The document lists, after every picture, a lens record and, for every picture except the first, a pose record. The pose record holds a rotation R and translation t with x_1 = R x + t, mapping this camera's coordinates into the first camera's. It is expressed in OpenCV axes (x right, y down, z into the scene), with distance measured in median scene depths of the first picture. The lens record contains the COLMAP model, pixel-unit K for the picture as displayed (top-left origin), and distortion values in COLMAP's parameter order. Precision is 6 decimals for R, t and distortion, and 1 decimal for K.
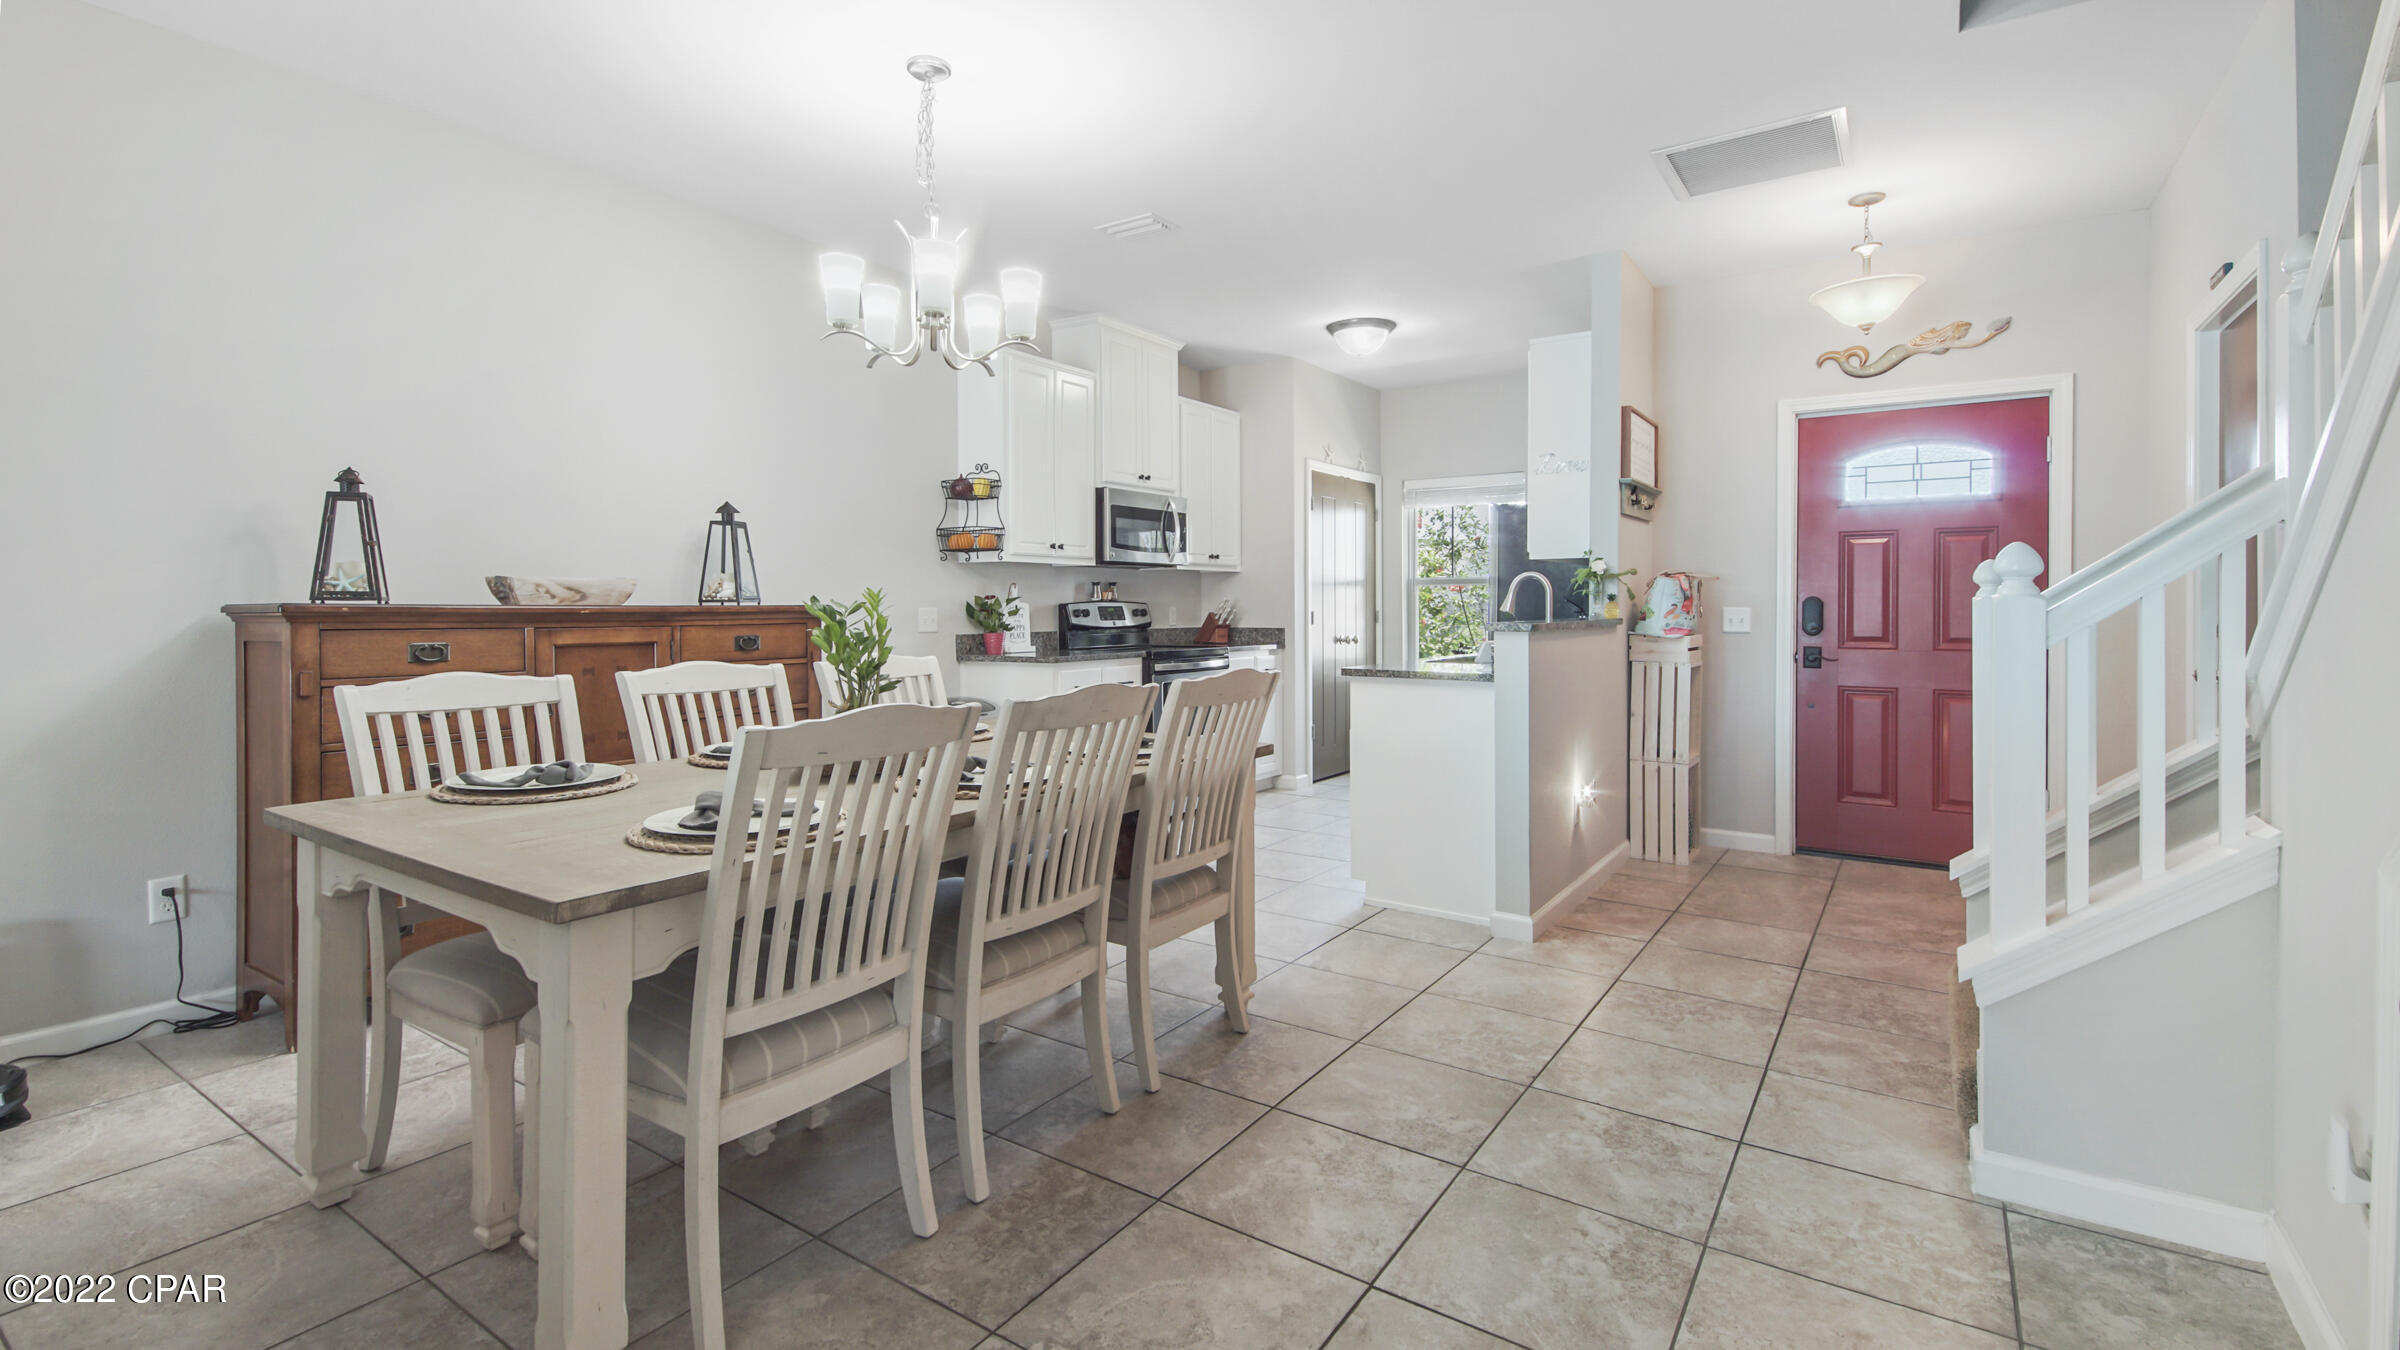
lens RADIAL K [[1066.6, 0, 1193.4], [0, 1066.6, 623.2], [0, 0, 1]] dist [0.040840, -0.020702]
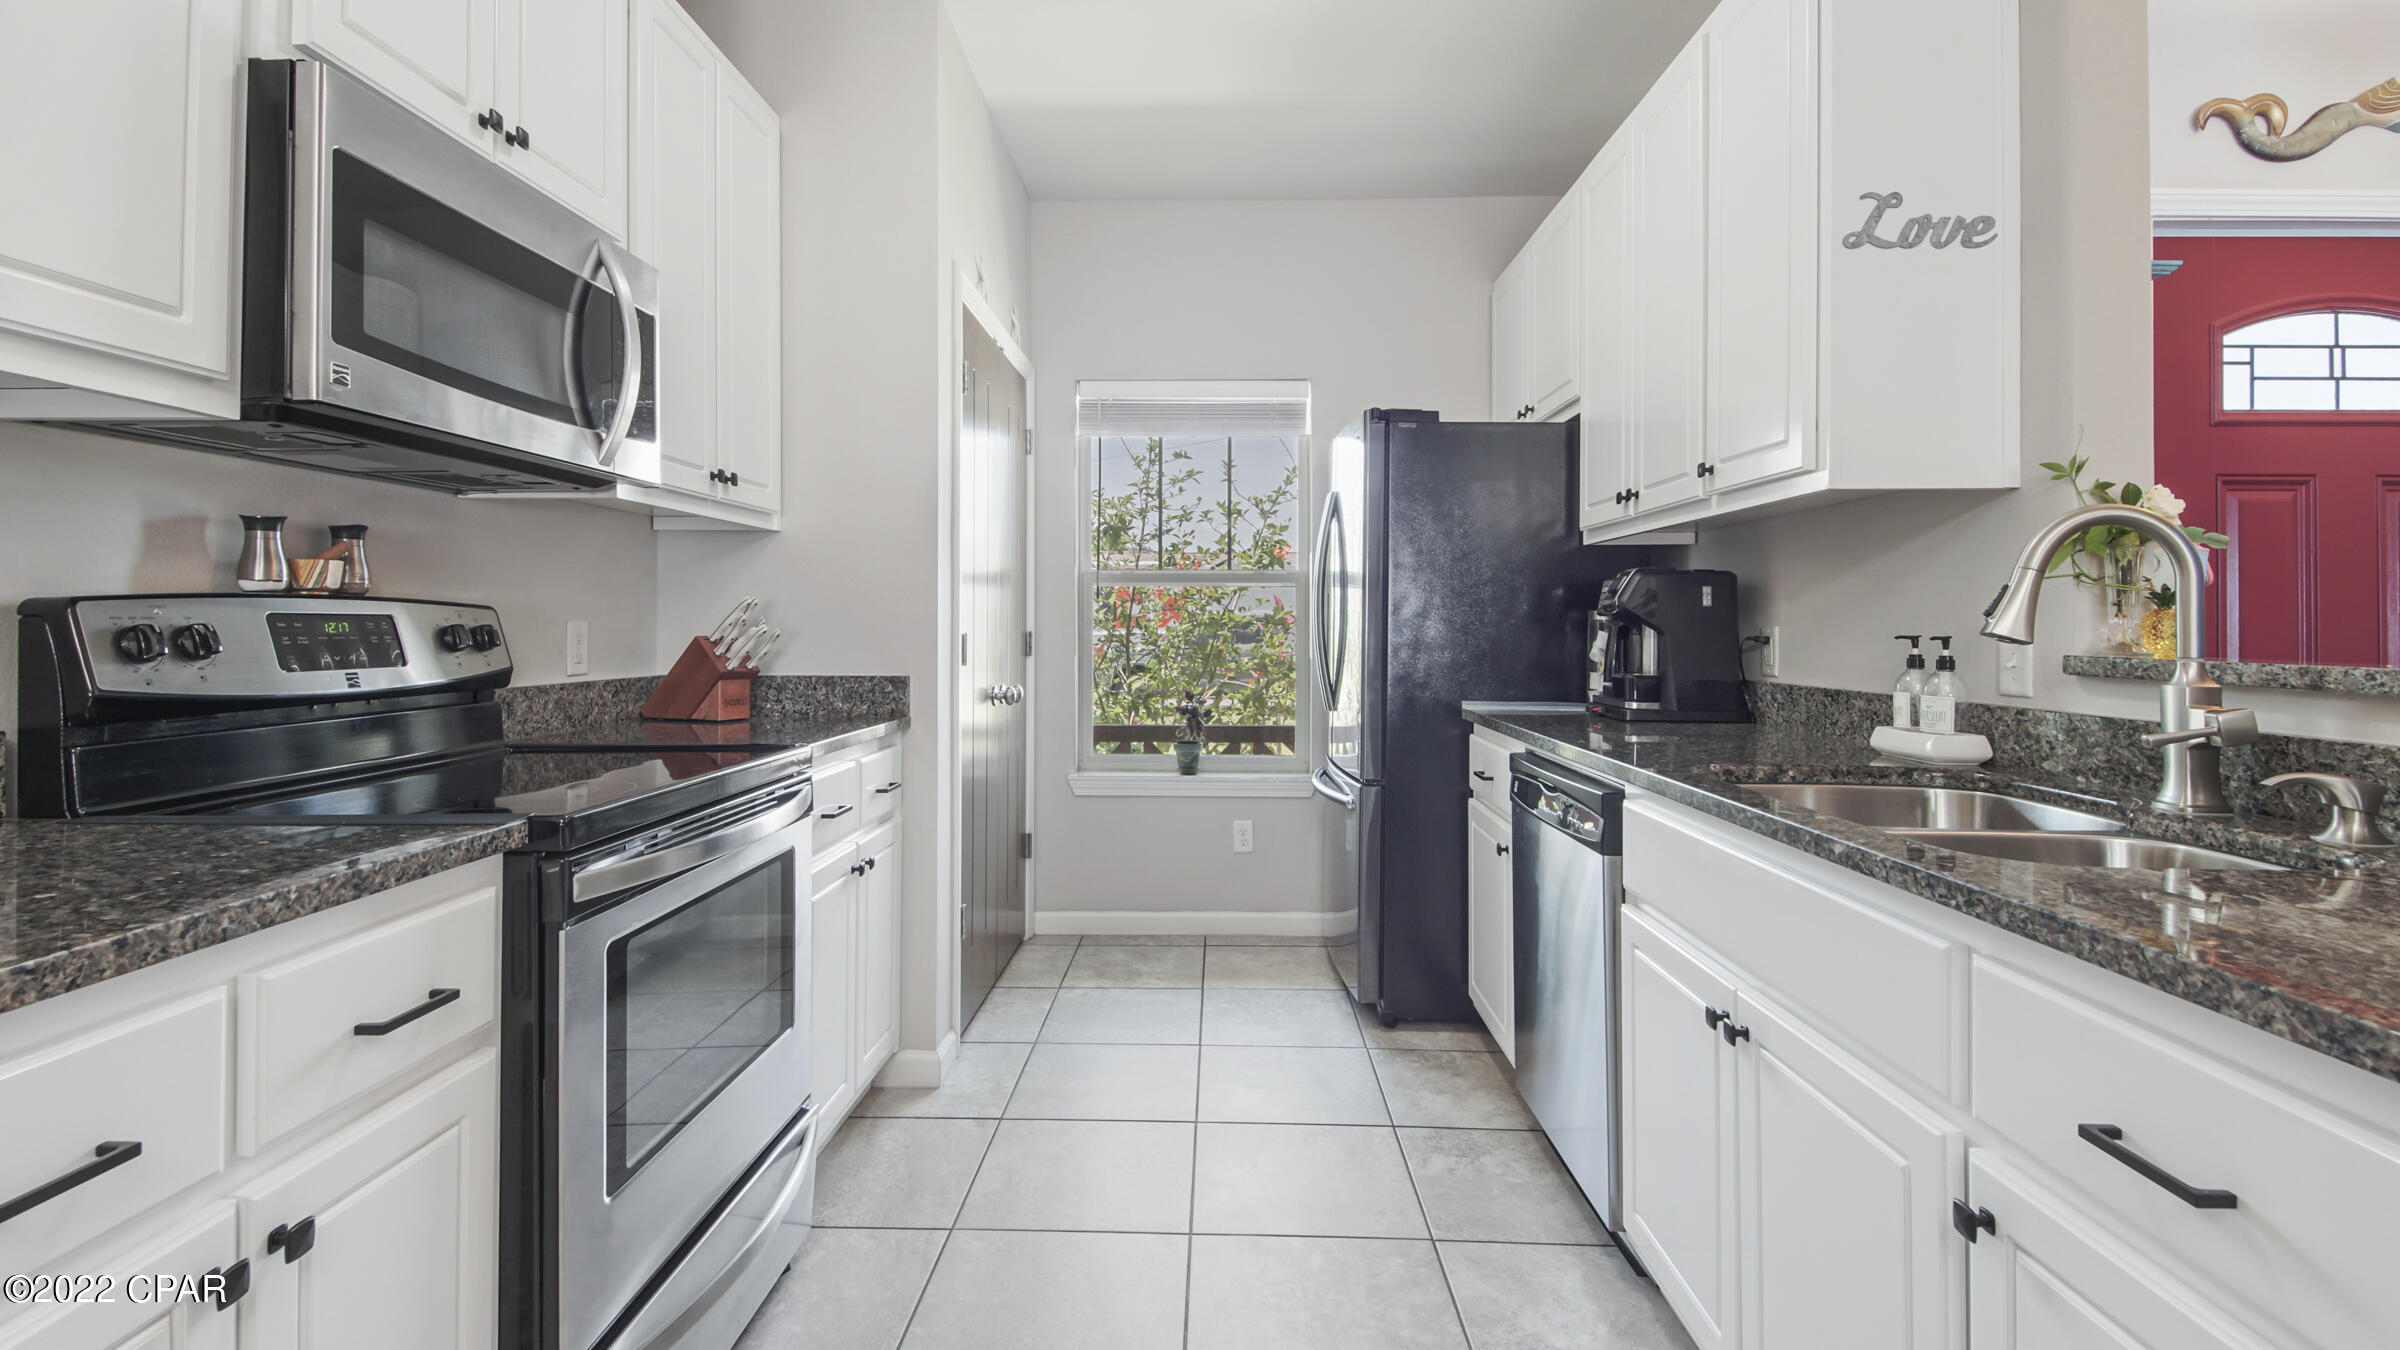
lens RADIAL K [[1079.3, 0, 1165.5], [0, 1079.3, 618.7], [0, 0, 1]] dist [0.035720, -0.017237]
pose [[0.851884, 0.010649, 0.523623, -0.043568], [-0.000045, 0.999795, -0.020260, -0.009088], [-0.523731, 0.017236, 0.851709, 0.643526]]
